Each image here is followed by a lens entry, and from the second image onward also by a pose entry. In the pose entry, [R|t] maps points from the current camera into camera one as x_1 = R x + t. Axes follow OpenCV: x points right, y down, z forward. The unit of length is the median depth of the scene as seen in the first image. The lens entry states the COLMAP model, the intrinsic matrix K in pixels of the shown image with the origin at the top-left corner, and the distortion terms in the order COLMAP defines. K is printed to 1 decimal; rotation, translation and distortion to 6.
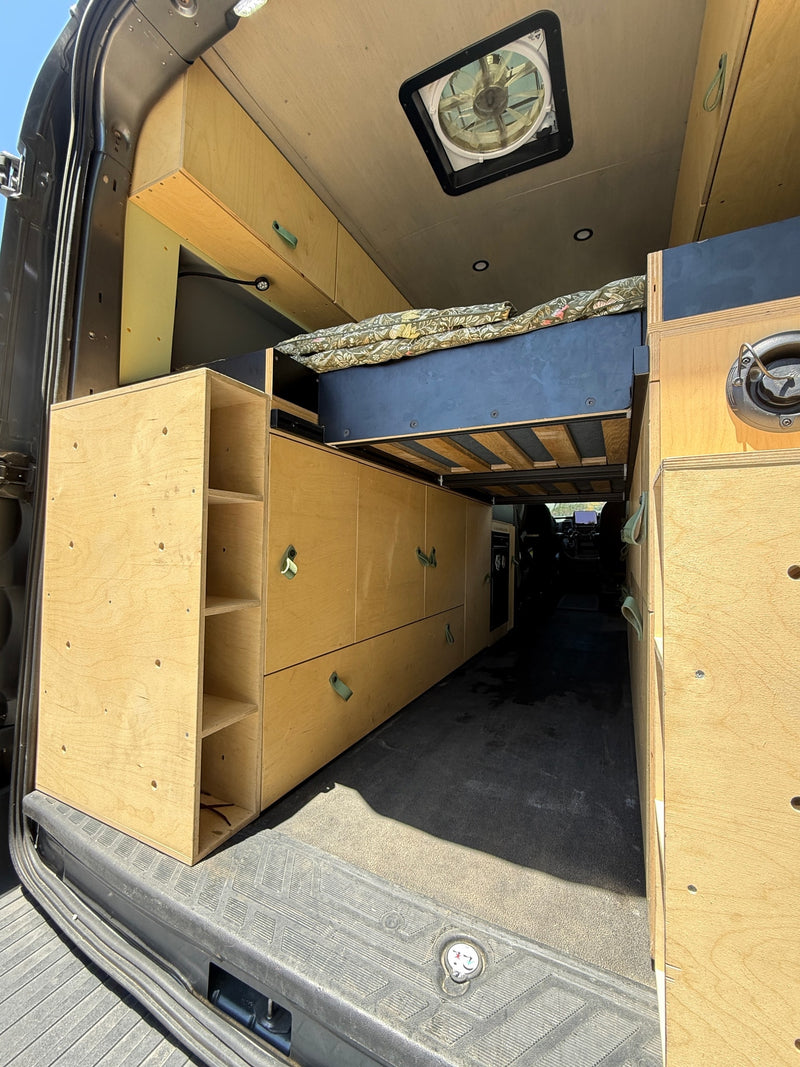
lens RADIAL K [[439.2, 0, 402.7], [0, 439.2, 532.4], [0, 0, 1]] dist [-0.001034, -0.000417]
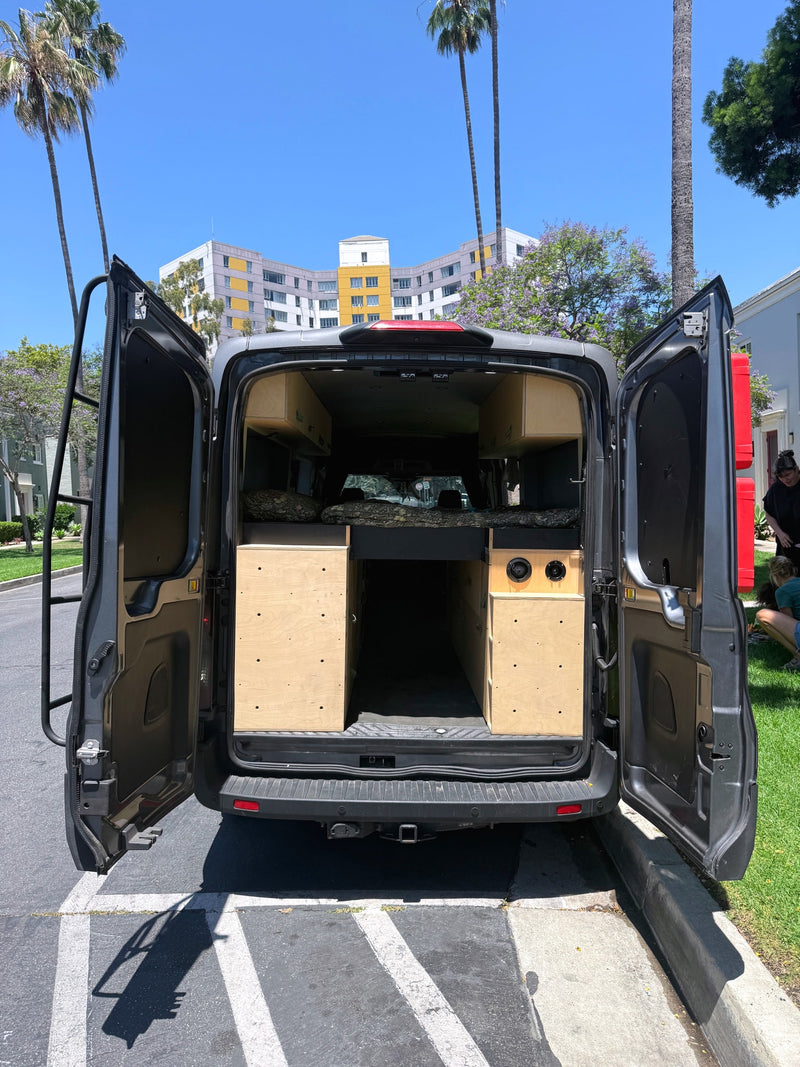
lens RADIAL K [[823.8, 0, 403.8], [0, 823.8, 529.5], [0, 0, 1]] dist [0.012621, 0.000351]
pose [[0.886024, -0.012757, 0.463464, -1.972531], [-0.018453, 0.997859, 0.062744, -0.649502], [-0.463272, -0.064145, 0.883892, -2.862288]]
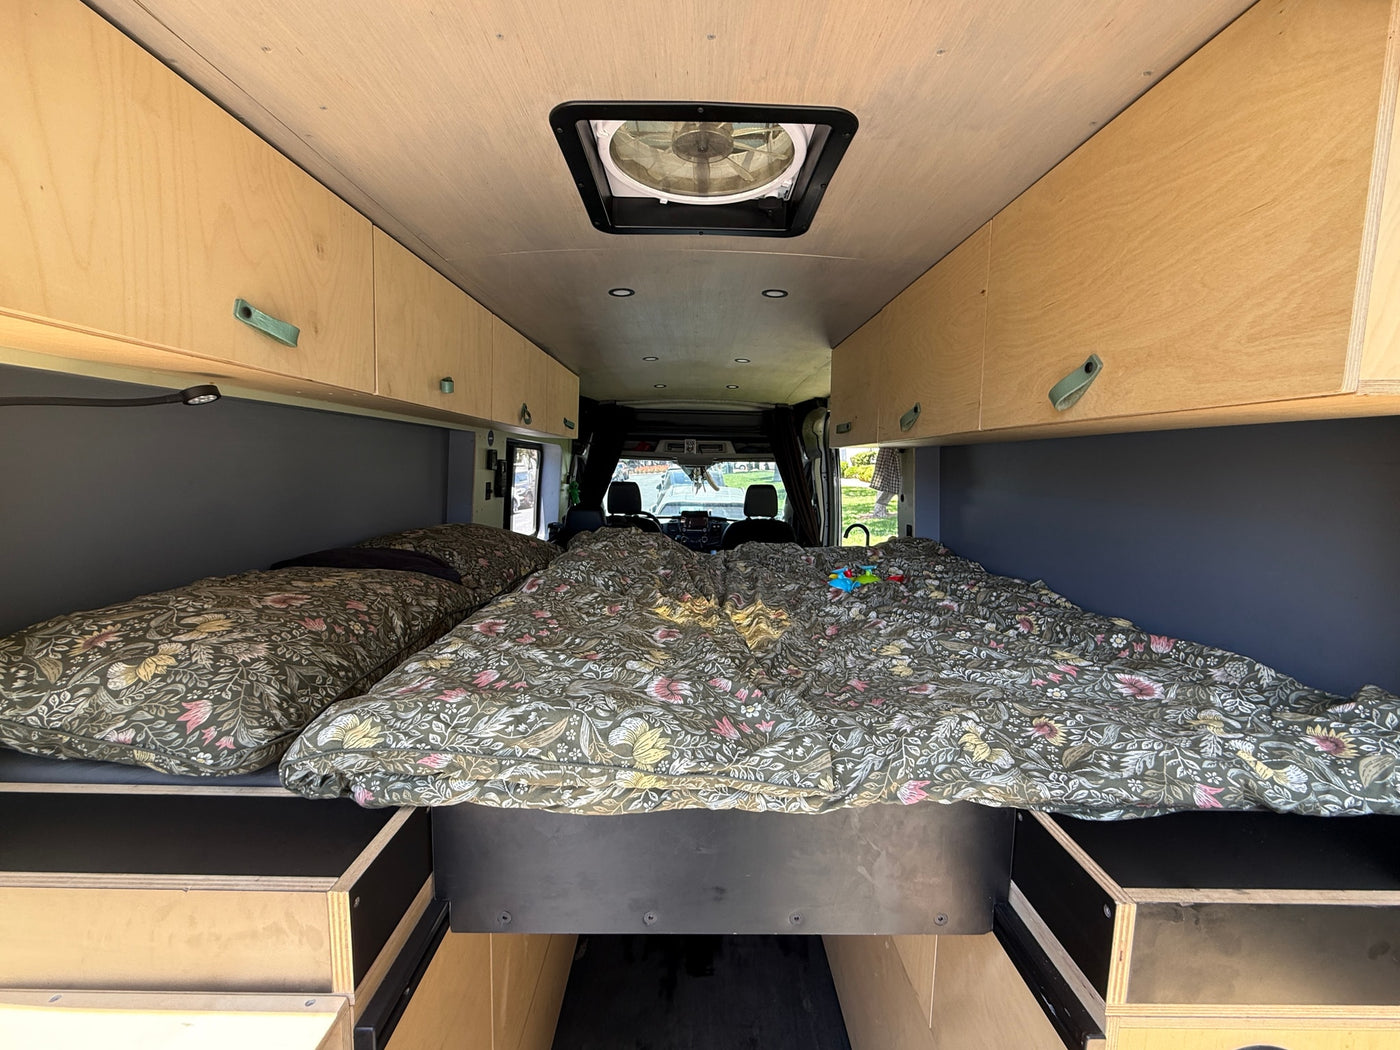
lens RADIAL K [[576.3, 0, 698.4], [0, 576.3, 519.1], [0, 0, 1]] dist [-0.001034, -0.000417]
pose [[0.891563, -0.045019, 0.450653, -0.218014], [-0.019694, 0.990252, 0.137885, -0.820366], [-0.452468, -0.131809, 0.881986, 0.383516]]
